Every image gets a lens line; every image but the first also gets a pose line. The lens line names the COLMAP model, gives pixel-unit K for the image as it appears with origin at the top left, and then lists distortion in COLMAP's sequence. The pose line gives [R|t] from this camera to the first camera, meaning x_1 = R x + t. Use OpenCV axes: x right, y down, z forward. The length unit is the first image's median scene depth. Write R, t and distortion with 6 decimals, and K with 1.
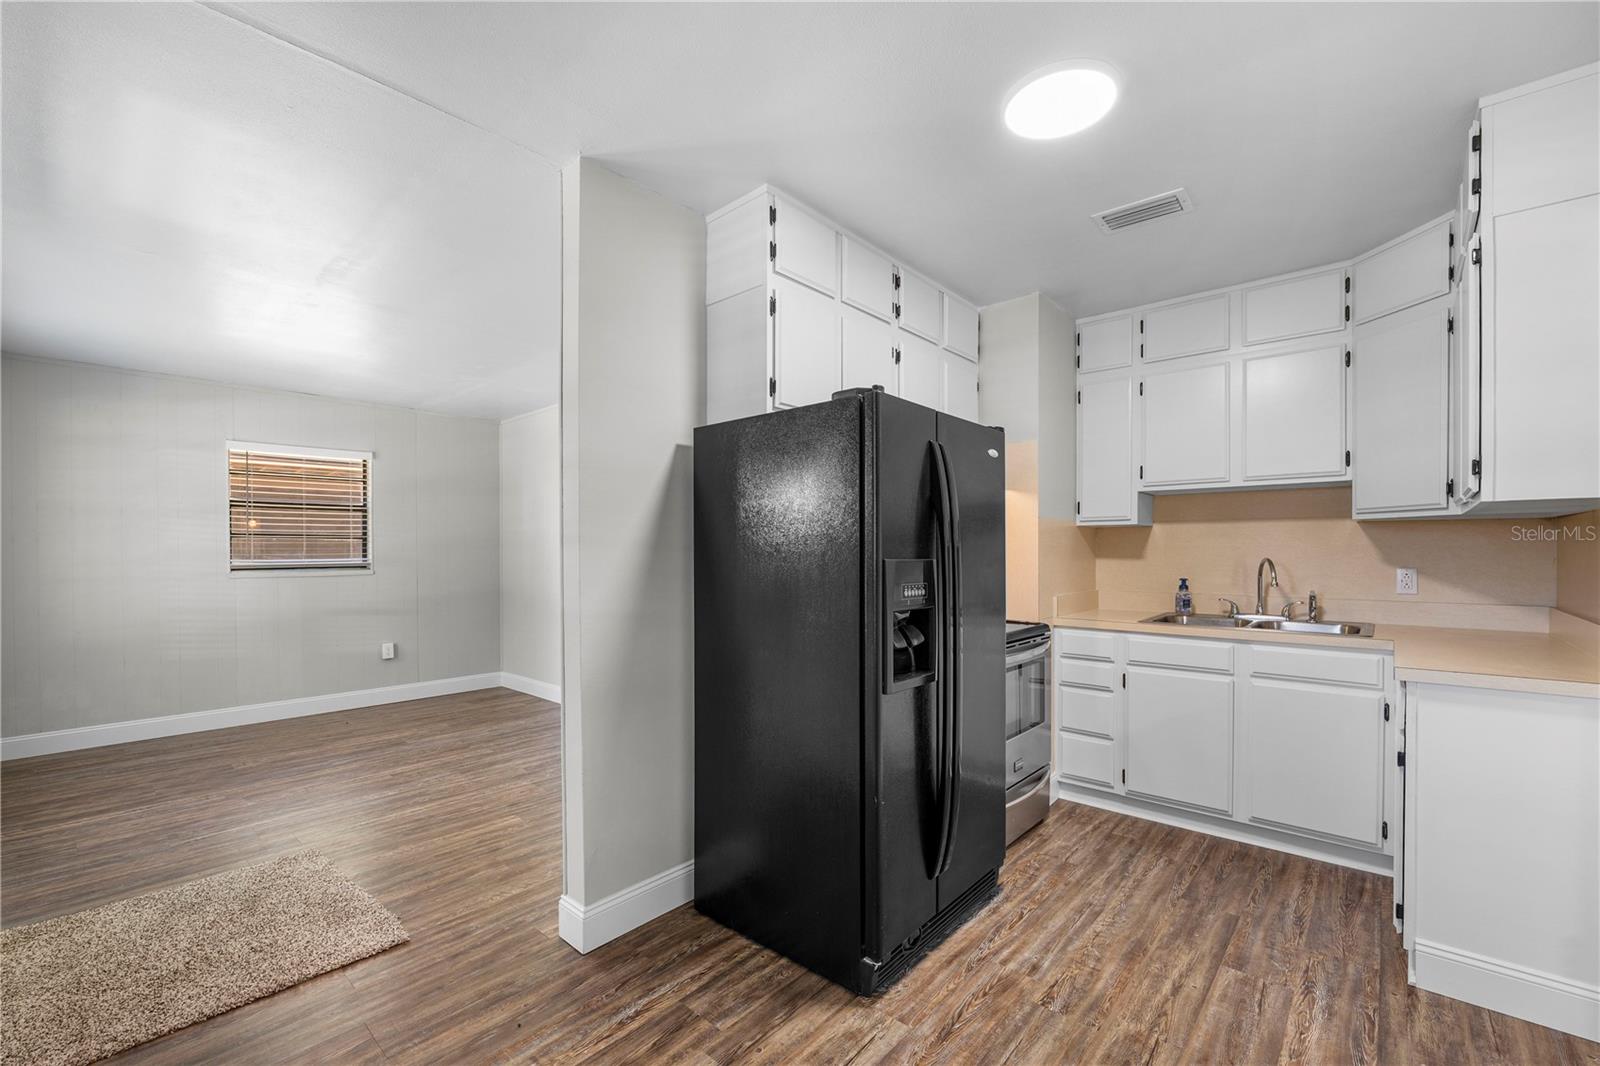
lens RADIAL K [[665.3, 0, 790.1], [0, 665.3, 548.9], [0, 0, 1]] dist [-0.013509, 0.000859]
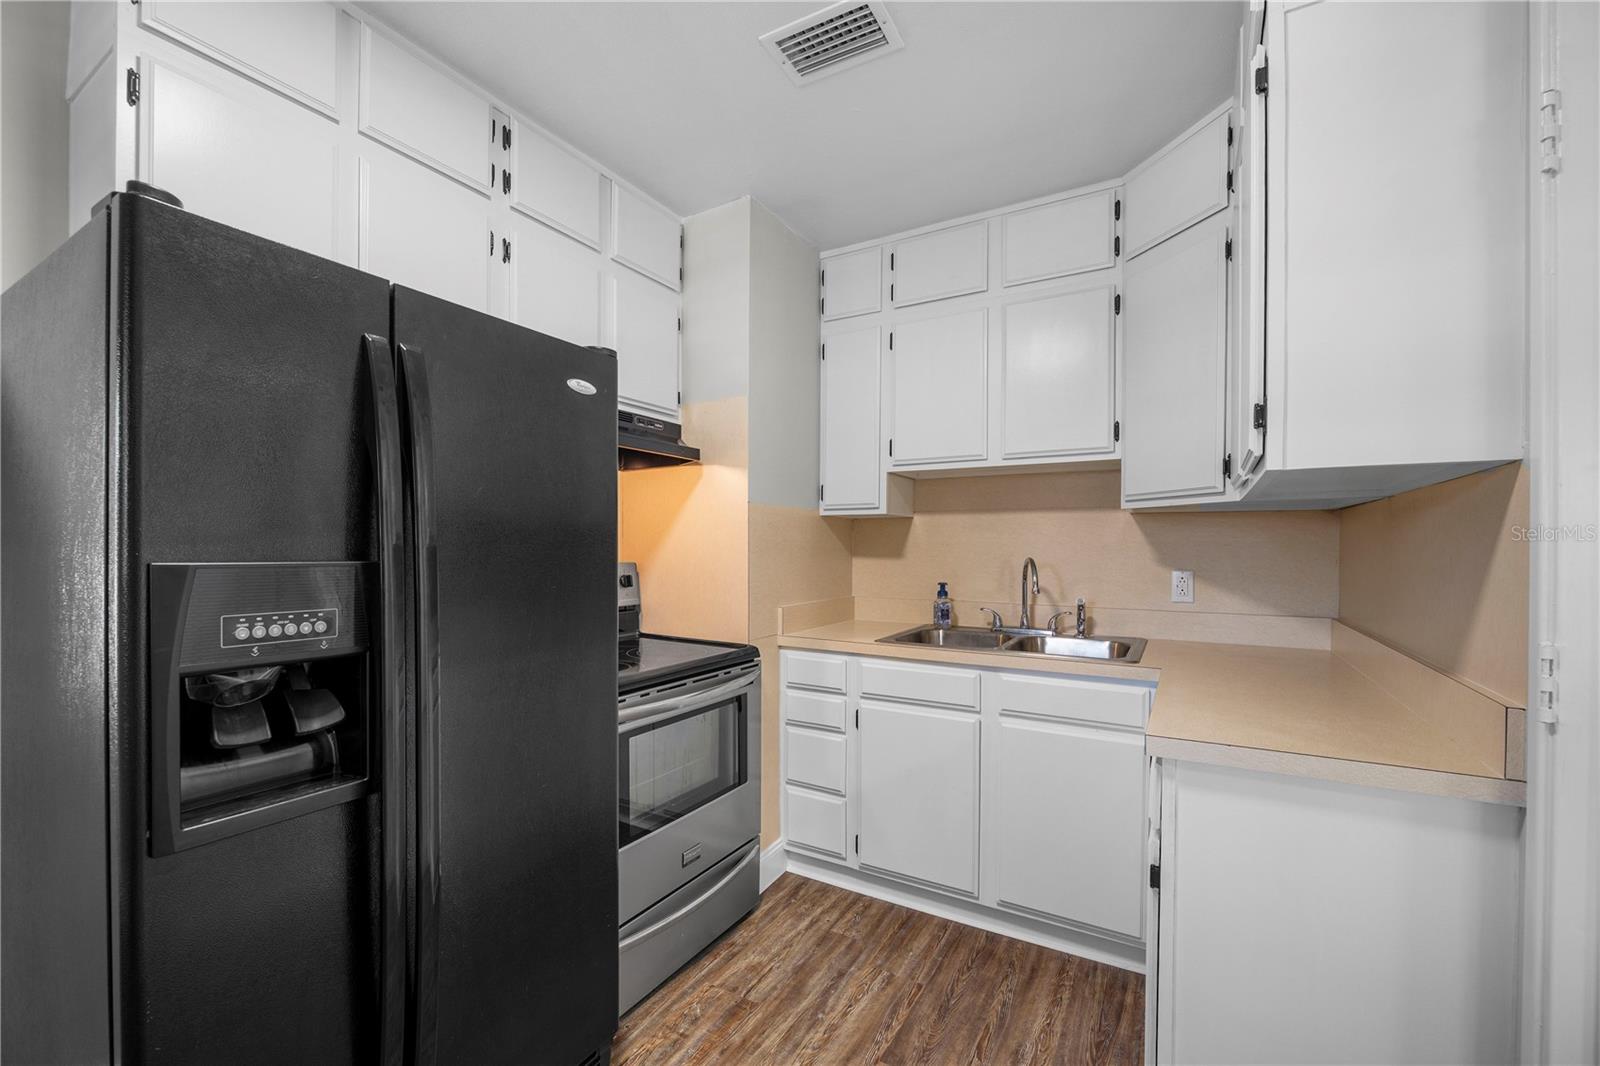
lens RADIAL K [[665.3, 0, 790.1], [0, 665.3, 548.9], [0, 0, 1]] dist [-0.013509, 0.000859]
pose [[0.980451, 0.003202, 0.196736, 0.301787], [-0.004037, 0.999984, 0.003840, 0.001701], [-0.196721, -0.004559, 0.980449, 0.293450]]
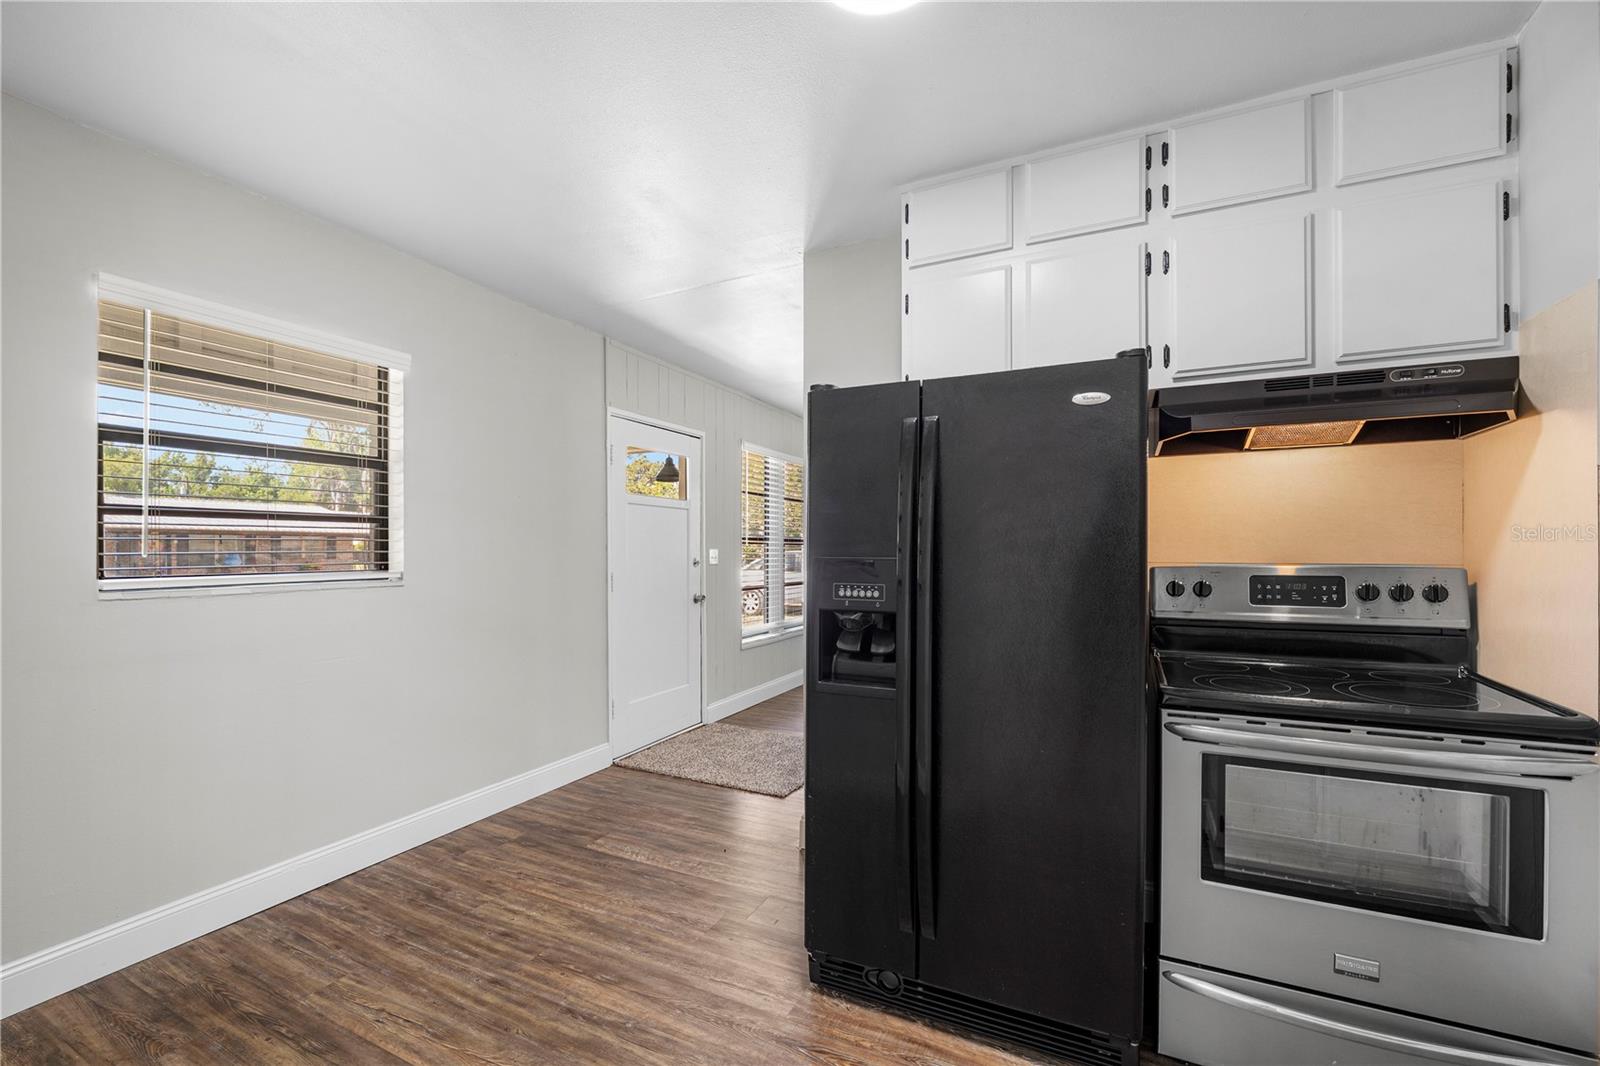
lens RADIAL K [[670.2, 0, 801.3], [0, 670.2, 546.5], [0, 0, 1]] dist [-0.018969, -0.000109]
pose [[0.274392, -0.000701, -0.961618, 0.692647], [0.004898, 0.999988, 0.000668, 0.000038], [0.961605, -0.004893, 0.274392, 0.440410]]
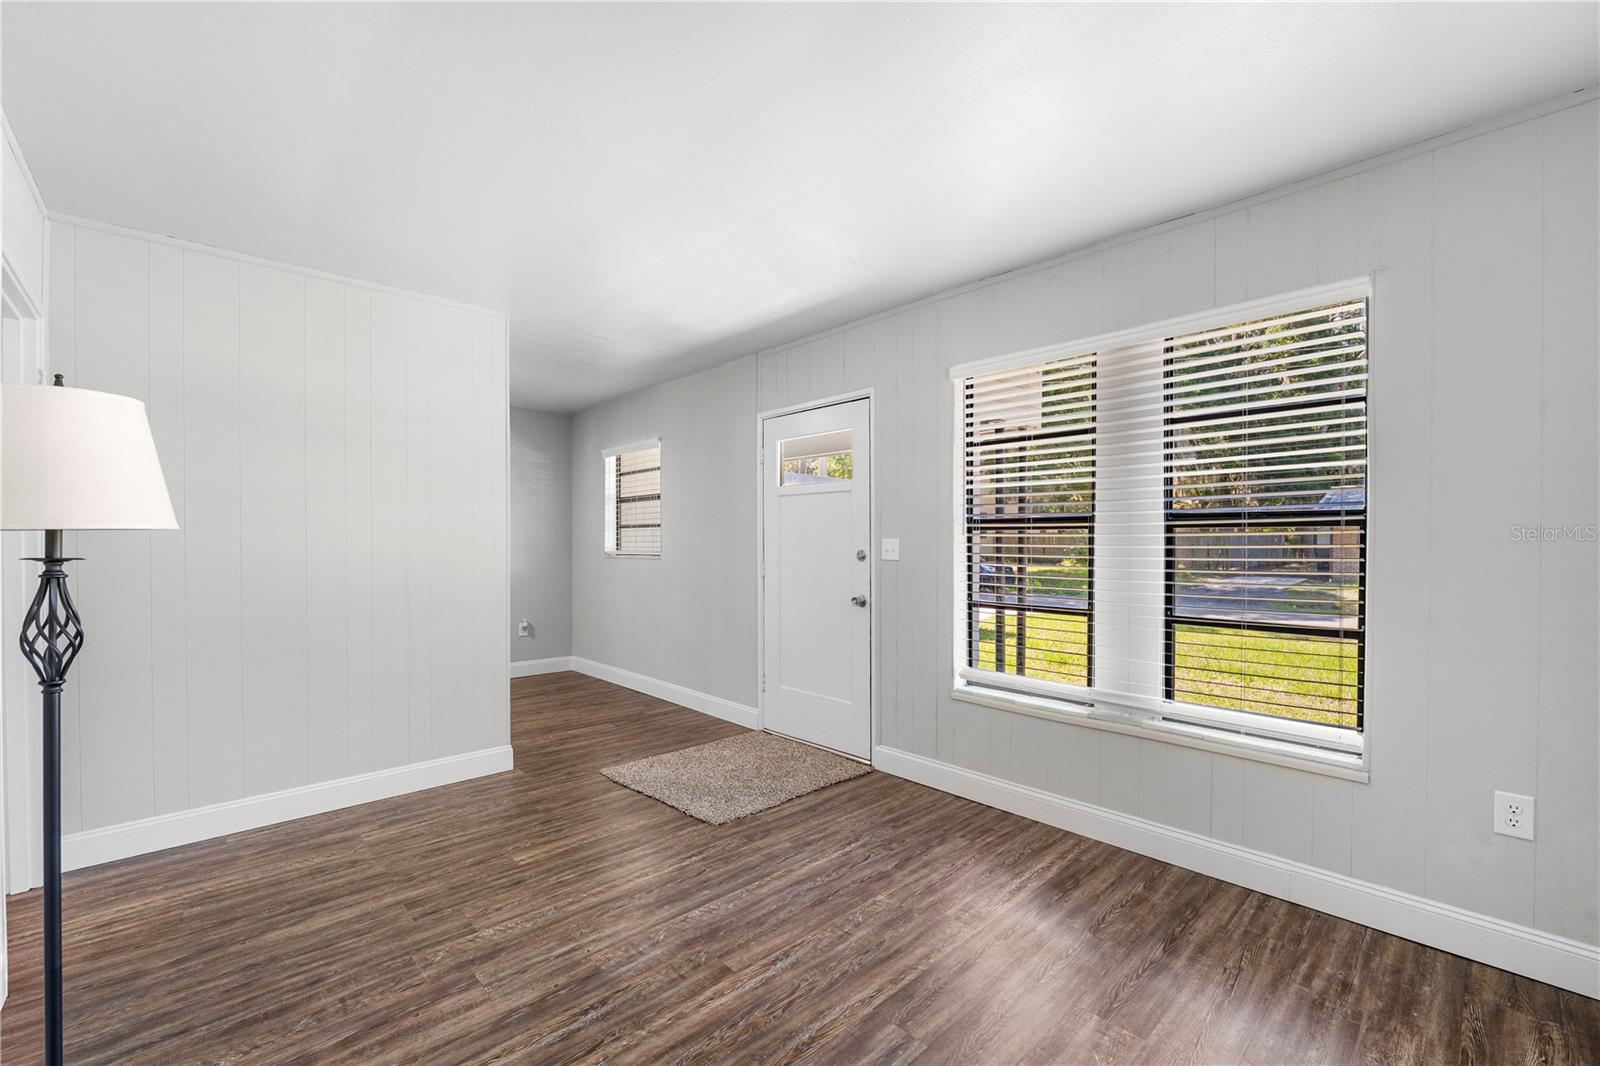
lens RADIAL K [[665.3, 0, 790.1], [0, 665.3, 548.9], [0, 0, 1]] dist [-0.013509, 0.000859]
pose [[-0.995526, 0.001928, 0.094473, -0.877057], [0.002809, 0.999954, 0.009198, 0.012957], [-0.094451, 0.009422, -0.995485, 1.889100]]
